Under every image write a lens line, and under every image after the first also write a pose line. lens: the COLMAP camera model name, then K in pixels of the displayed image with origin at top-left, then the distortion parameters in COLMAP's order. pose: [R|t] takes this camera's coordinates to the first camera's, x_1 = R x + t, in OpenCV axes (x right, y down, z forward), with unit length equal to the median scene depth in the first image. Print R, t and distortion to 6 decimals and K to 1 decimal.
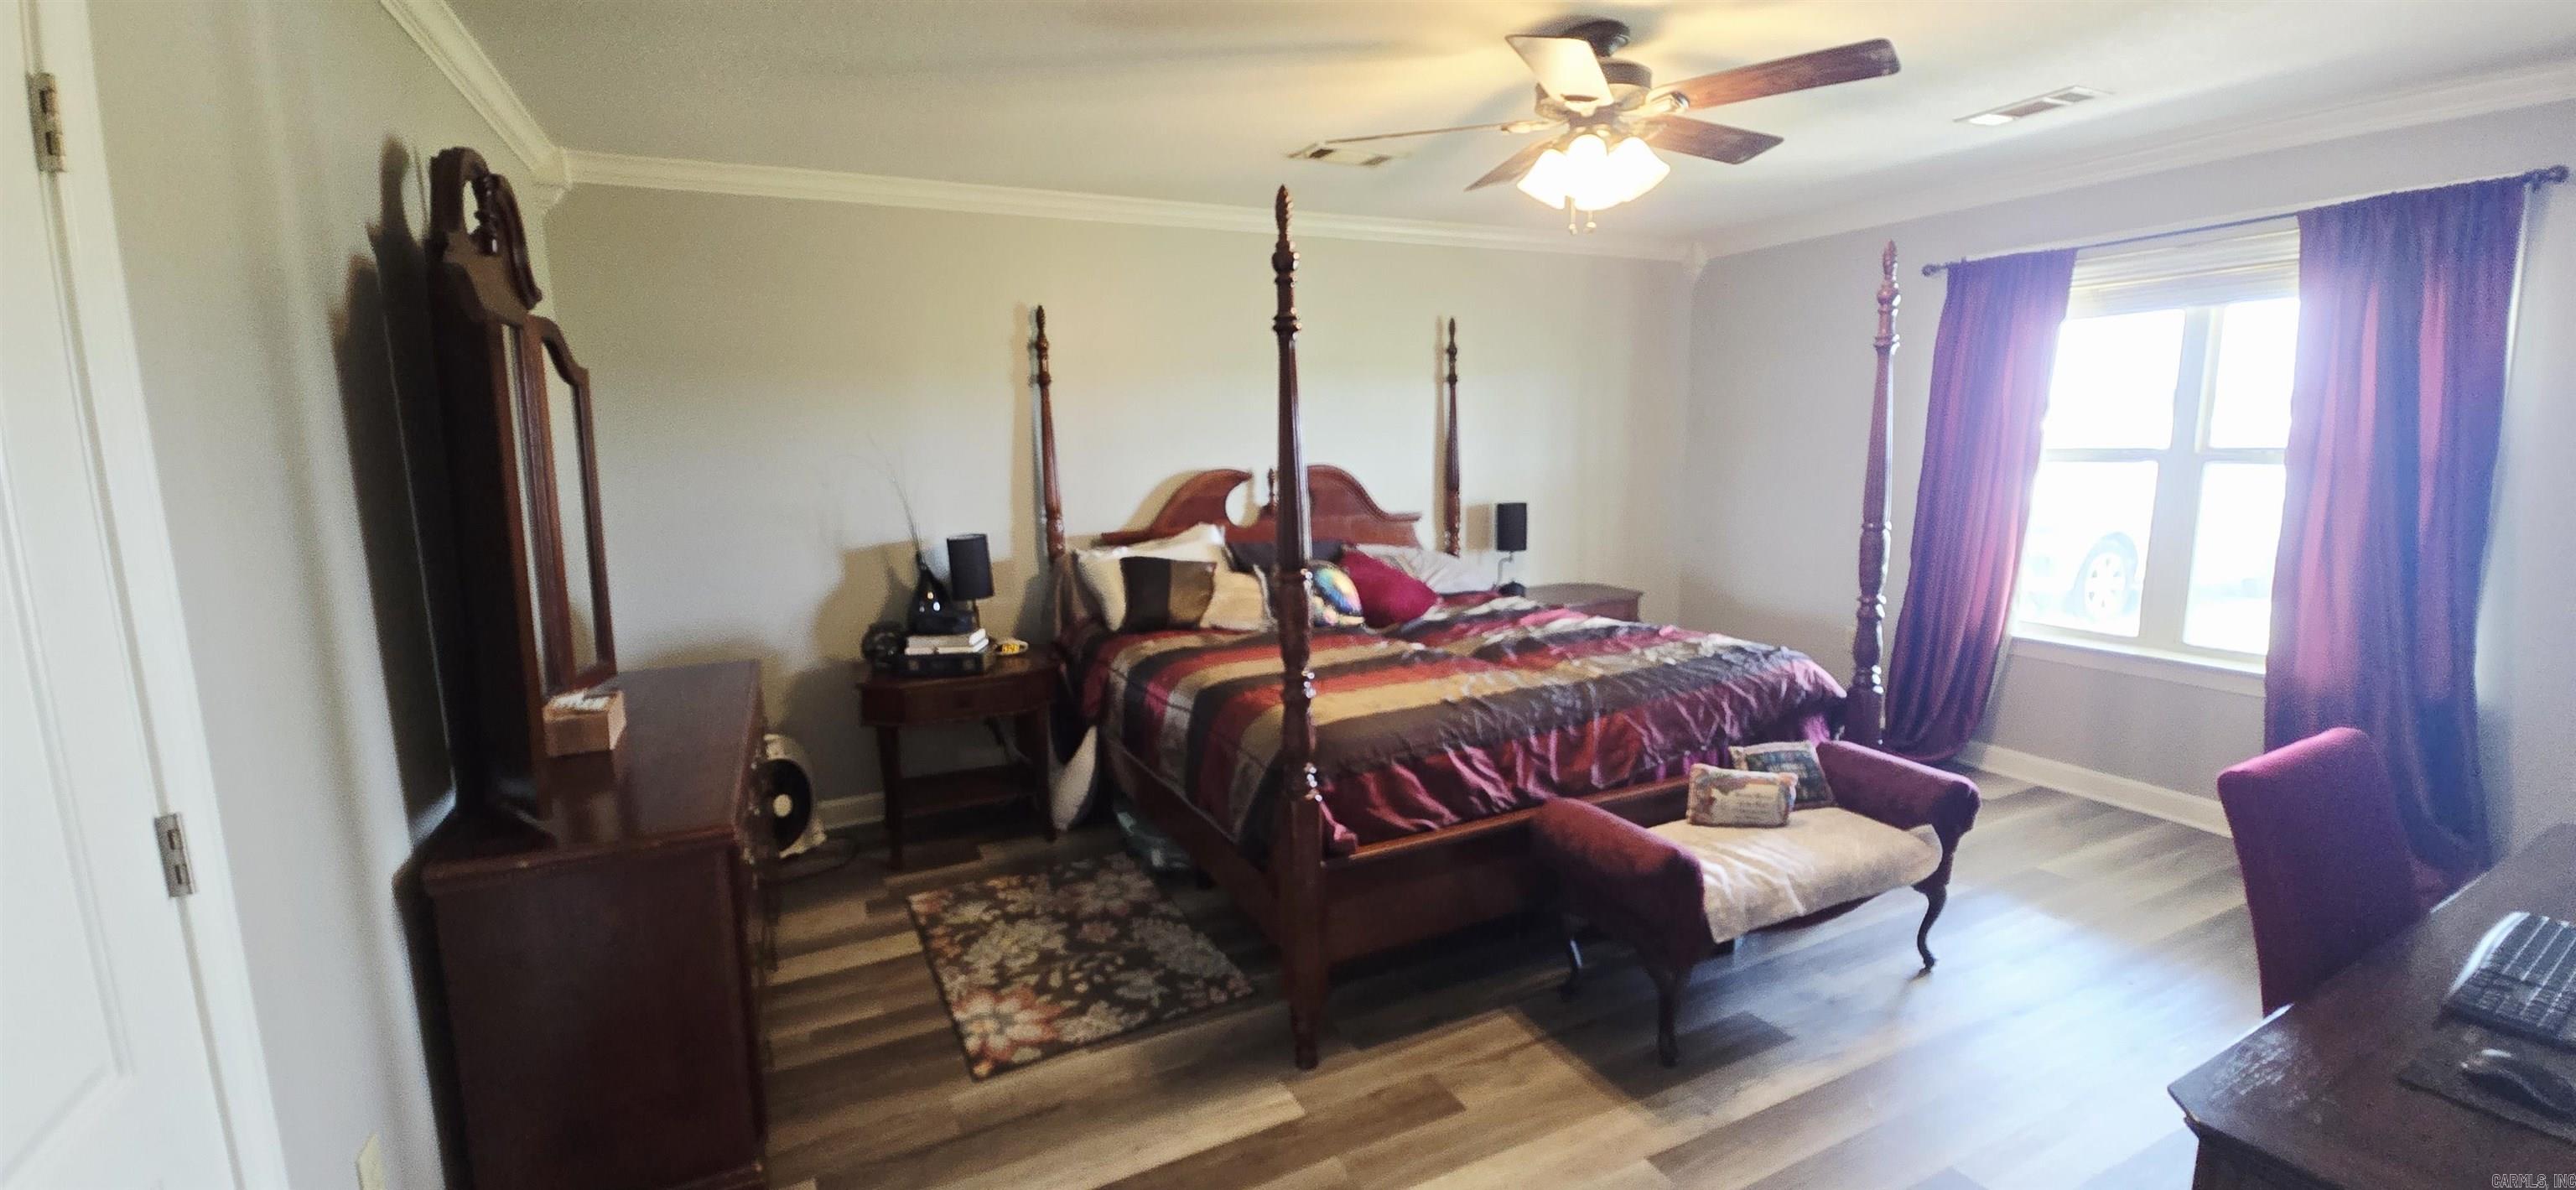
lens RADIAL K [[1055.2, 0, 1288.0], [0, 1055.2, 595.0], [0, 0, 1]] dist [-0.001043, -0.000461]
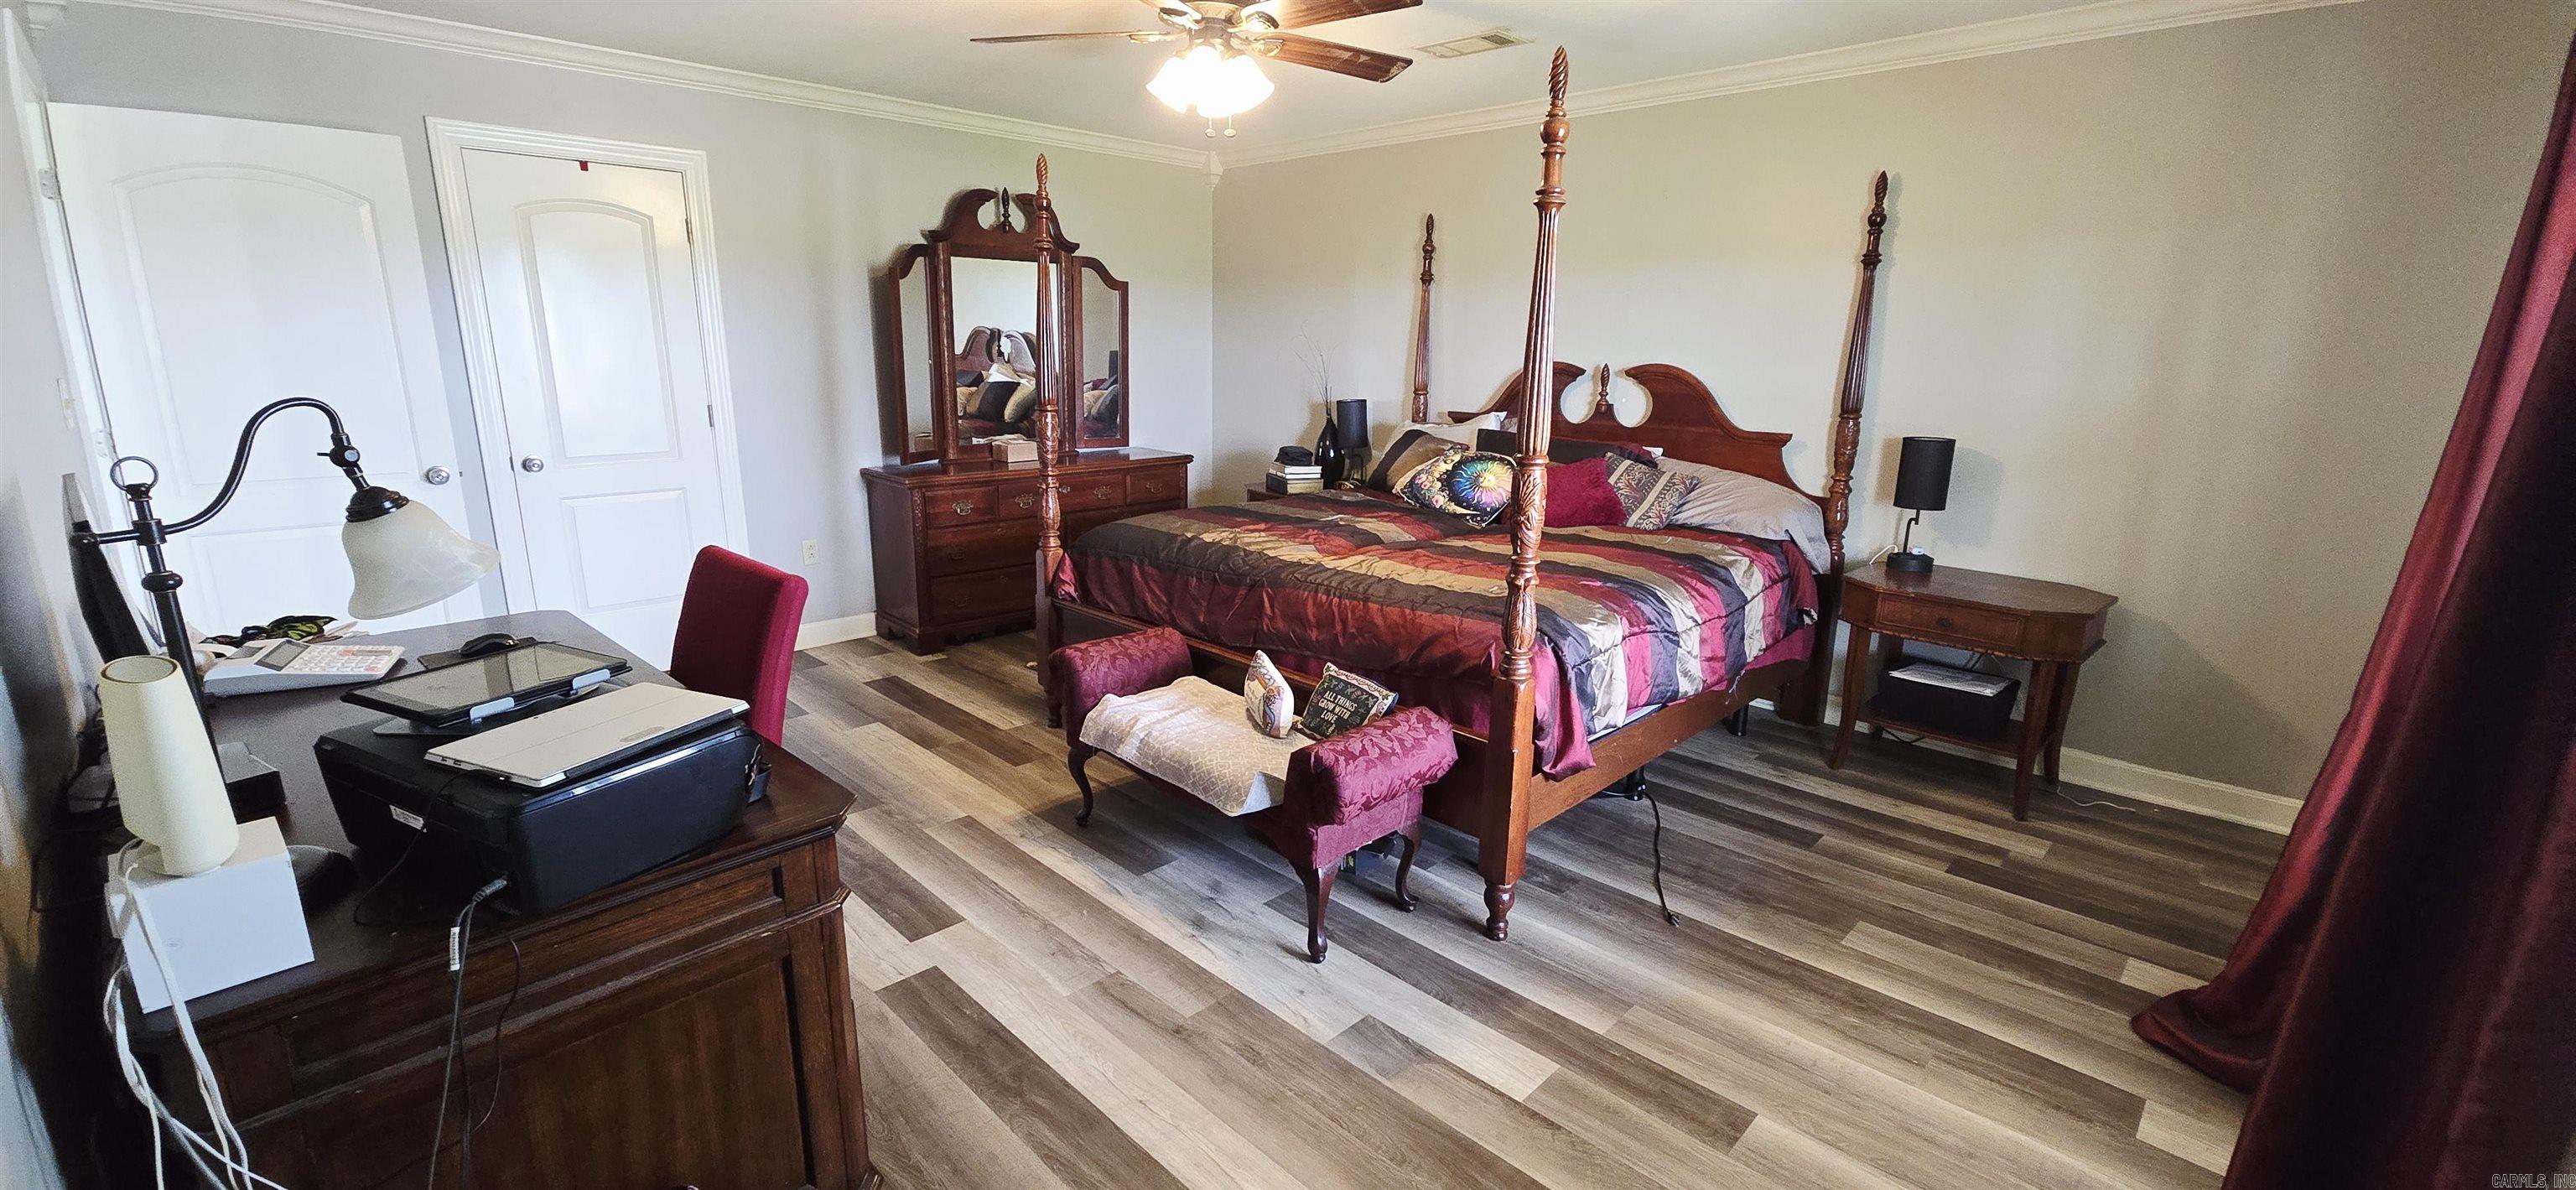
lens RADIAL K [[1055.2, 0, 1288.0], [0, 1055.2, 595.0], [0, 0, 1]] dist [-0.001043, -0.000461]
pose [[0.335427, 0.256041, -0.906605, 0.766080], [-0.165154, 0.963436, 0.210987, -0.068666], [0.927477, 0.078959, 0.365449, 0.366977]]
